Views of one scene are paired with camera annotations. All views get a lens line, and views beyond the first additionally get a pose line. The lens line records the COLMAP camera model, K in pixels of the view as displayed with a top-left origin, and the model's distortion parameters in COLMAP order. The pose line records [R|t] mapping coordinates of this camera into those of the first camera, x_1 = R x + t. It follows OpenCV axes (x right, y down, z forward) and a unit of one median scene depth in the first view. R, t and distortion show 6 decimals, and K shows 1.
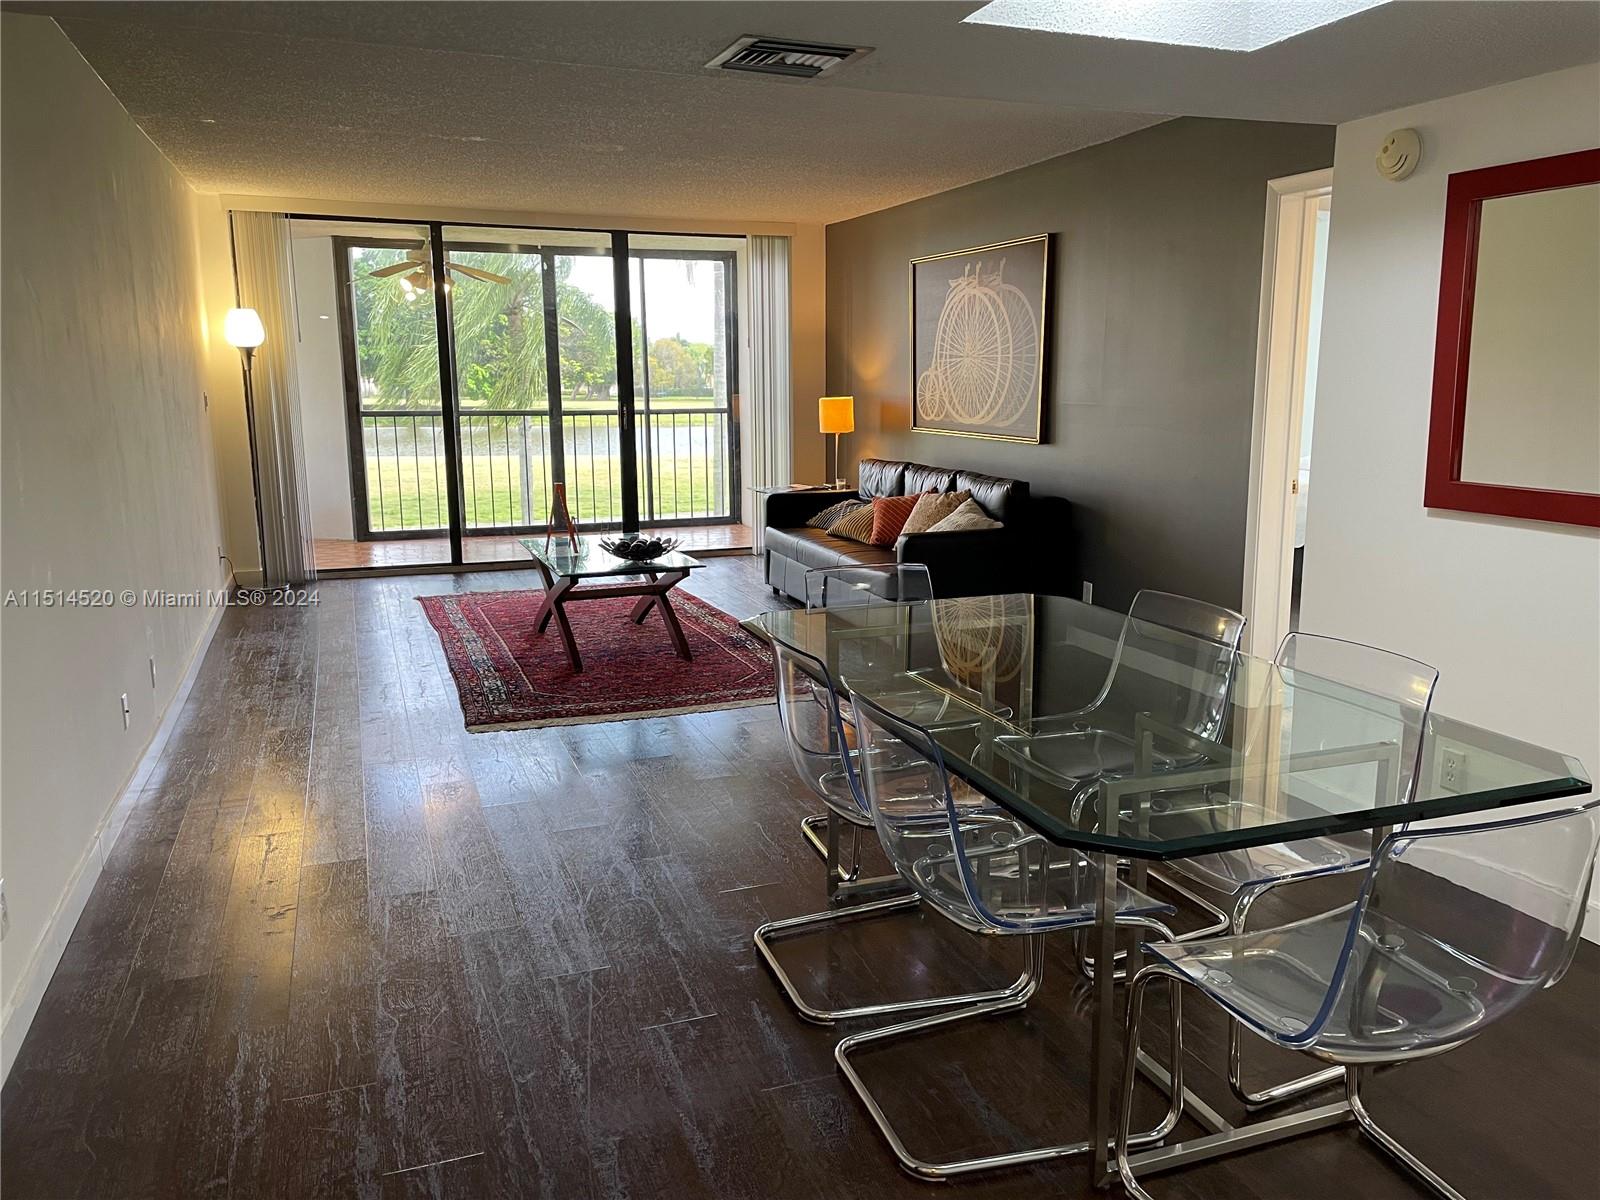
lens RADIAL K [[1215.2, 0, 813.6], [0, 1215.2, 592.3], [0, 0, 1]] dist [0.083894, -0.077479]
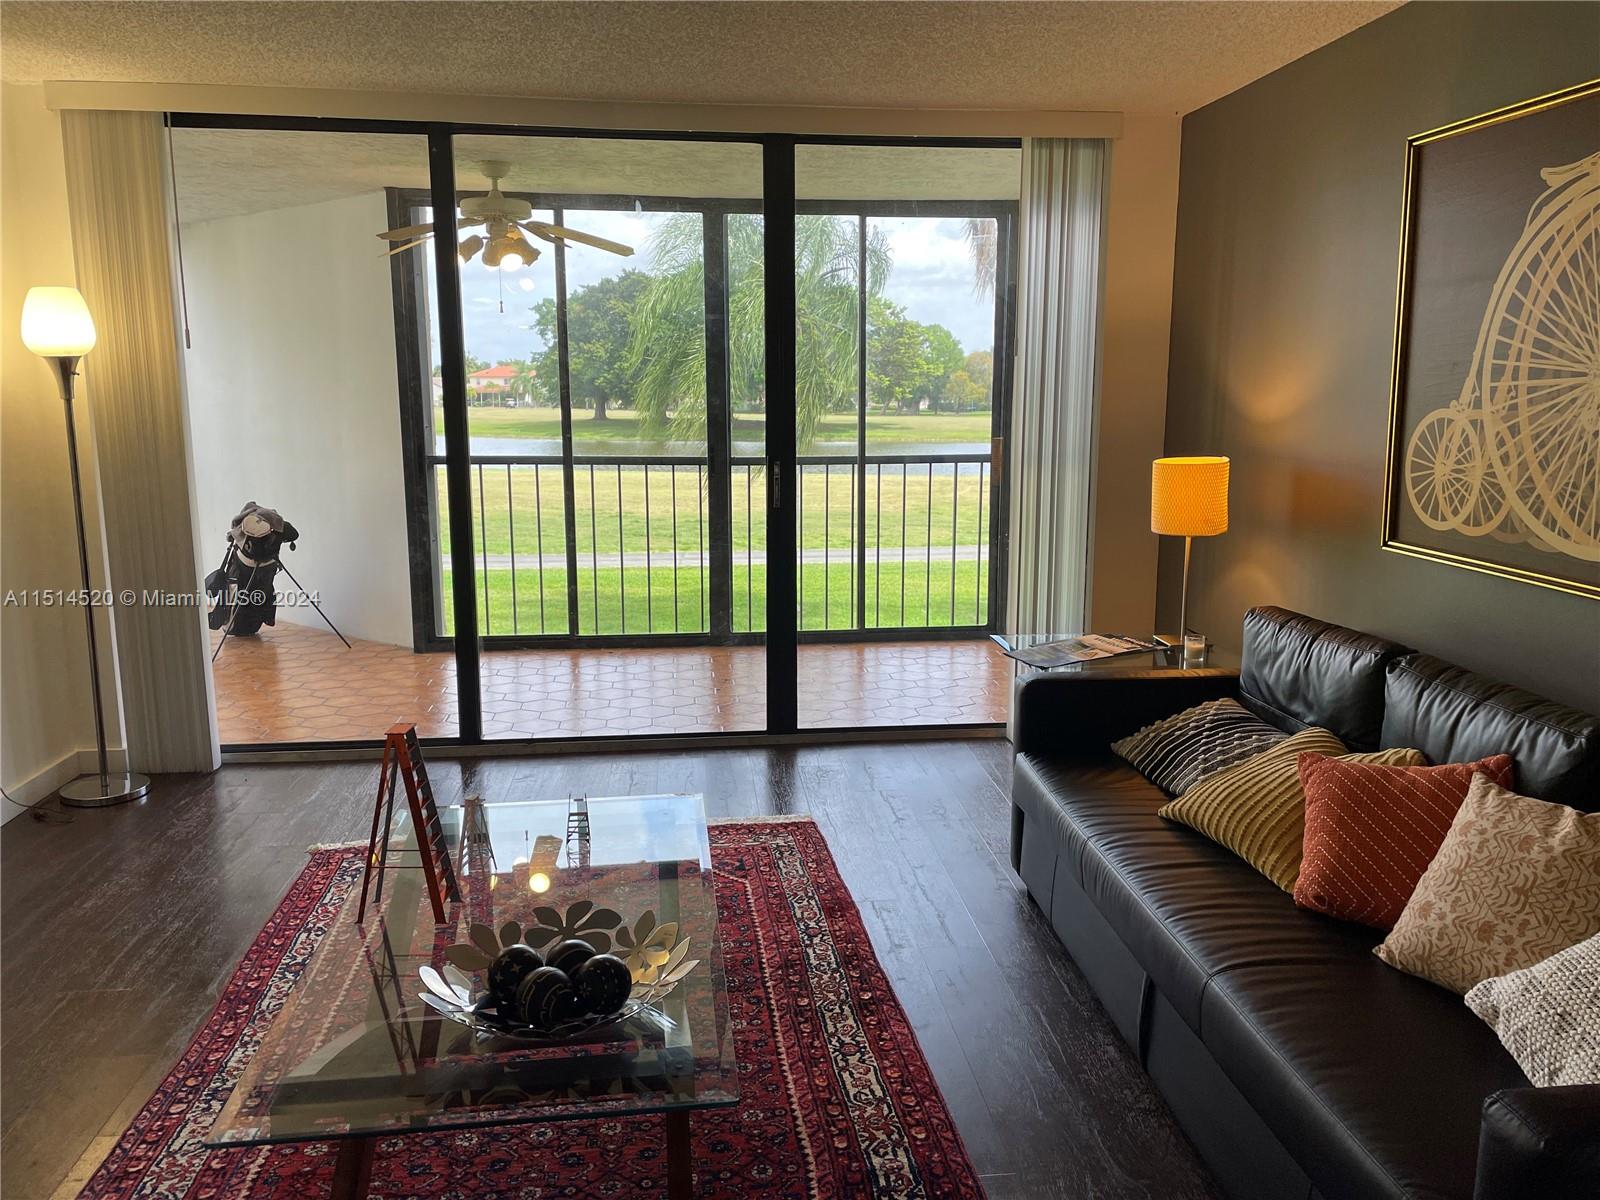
lens RADIAL K [[1215.2, 0, 803.7], [0, 1215.2, 580.8], [0, 0, 1]] dist [0.083894, -0.077479]
pose [[0.966444, 0.046140, -0.252699, -0.005421], [-0.051280, 0.998589, -0.013788, -0.117933], [0.251706, 0.026284, 0.967447, 0.602256]]
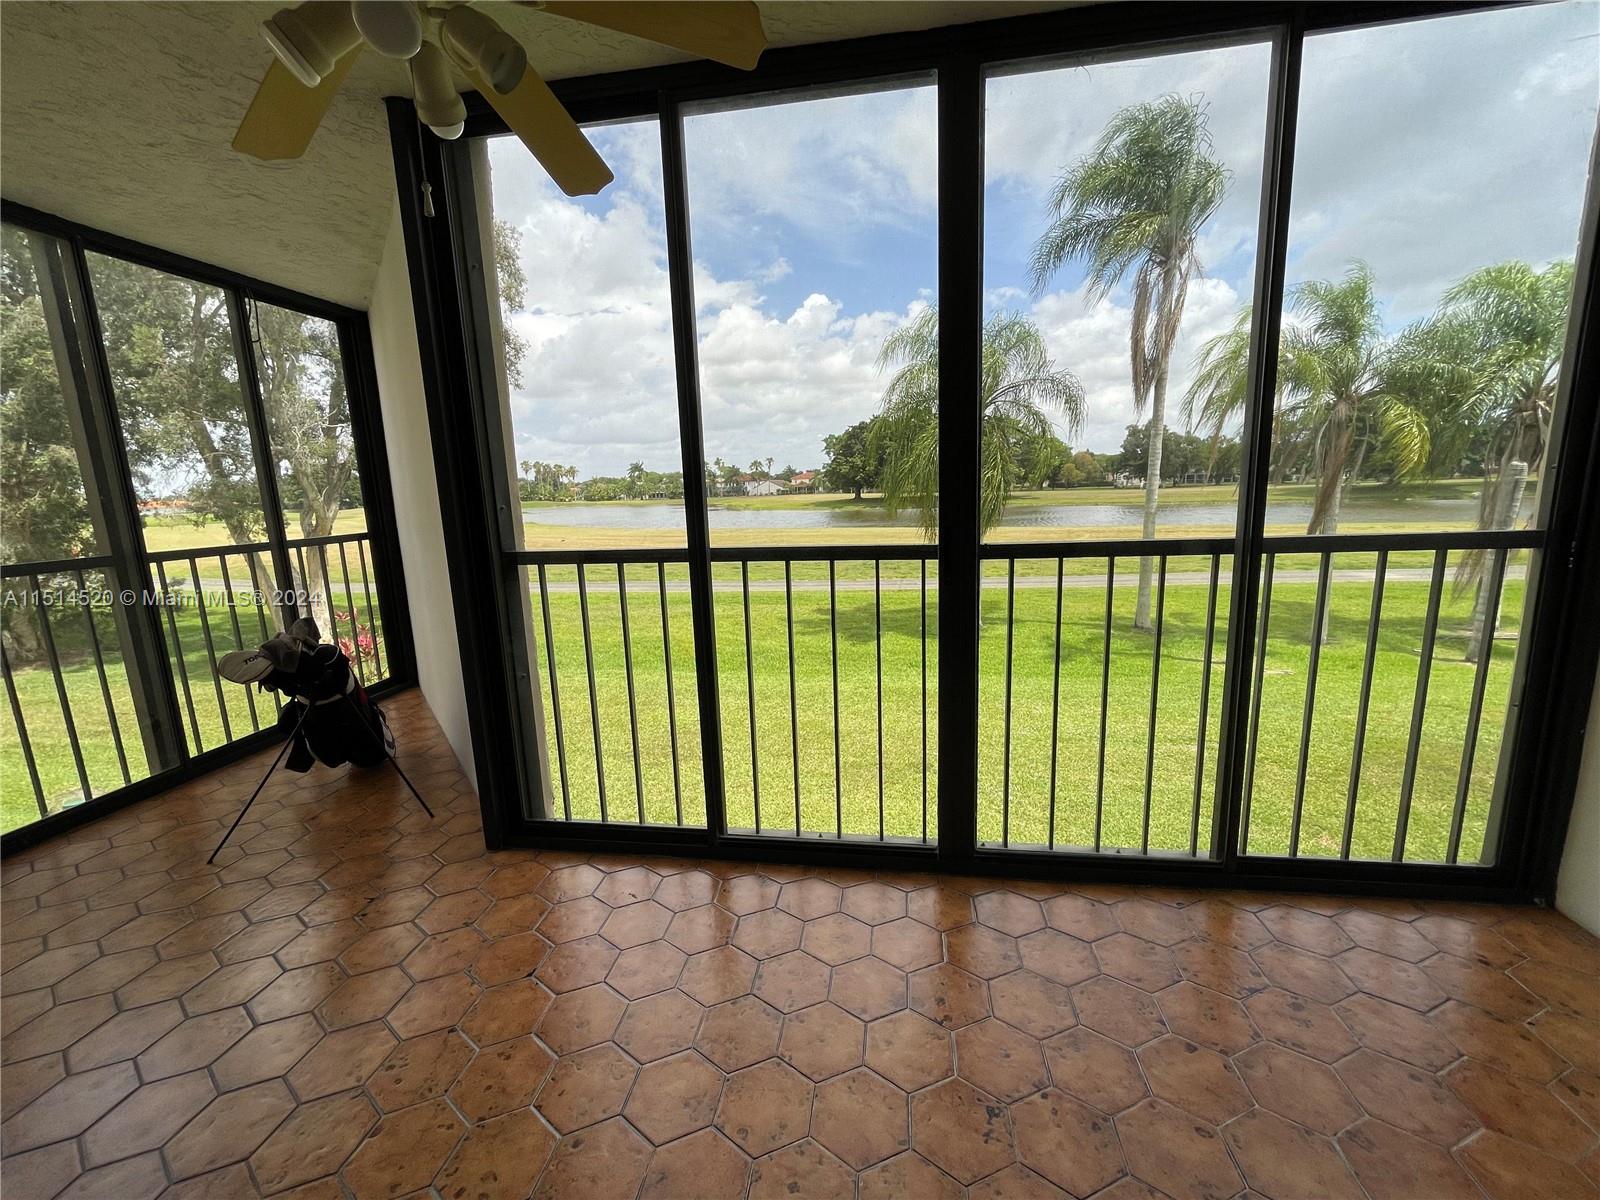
lens RADIAL K [[650.3, 0, 797.7], [0, 650.3, 599.9], [0, 0, 1]] dist [-0.000942, 0.000123]
pose [[0.868940, 0.060294, -0.491231, -0.240026], [-0.055954, 0.998156, 0.023536, -0.205241], [0.491744, 0.007035, 0.870711, 1.236562]]
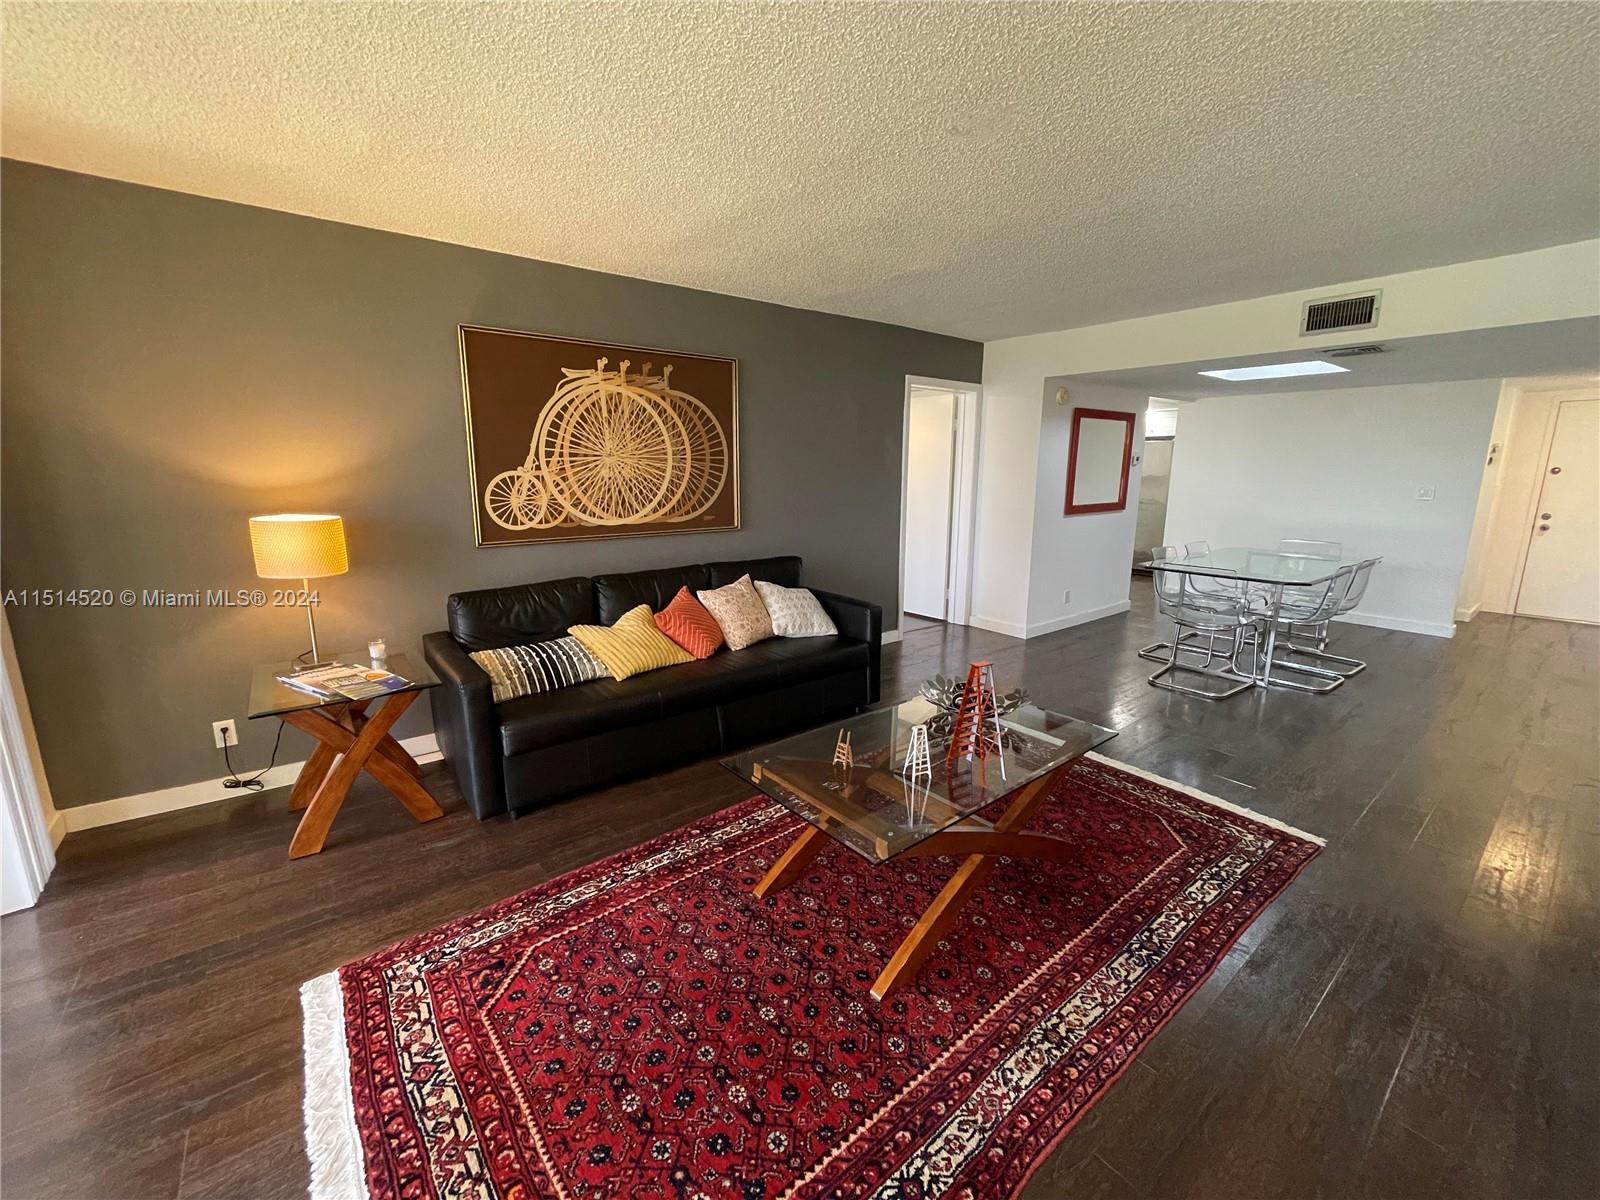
lens RADIAL K [[650.3, 0, 798.8], [0, 650.3, 595.5], [0, 0, 1]] dist [-0.000942, 0.000123]
pose [[-0.295351, -0.182614, 0.937774, -0.422067], [0.171715, 0.955432, 0.240133, -0.188073], [-0.939831, 0.231953, -0.250830, 1.027741]]
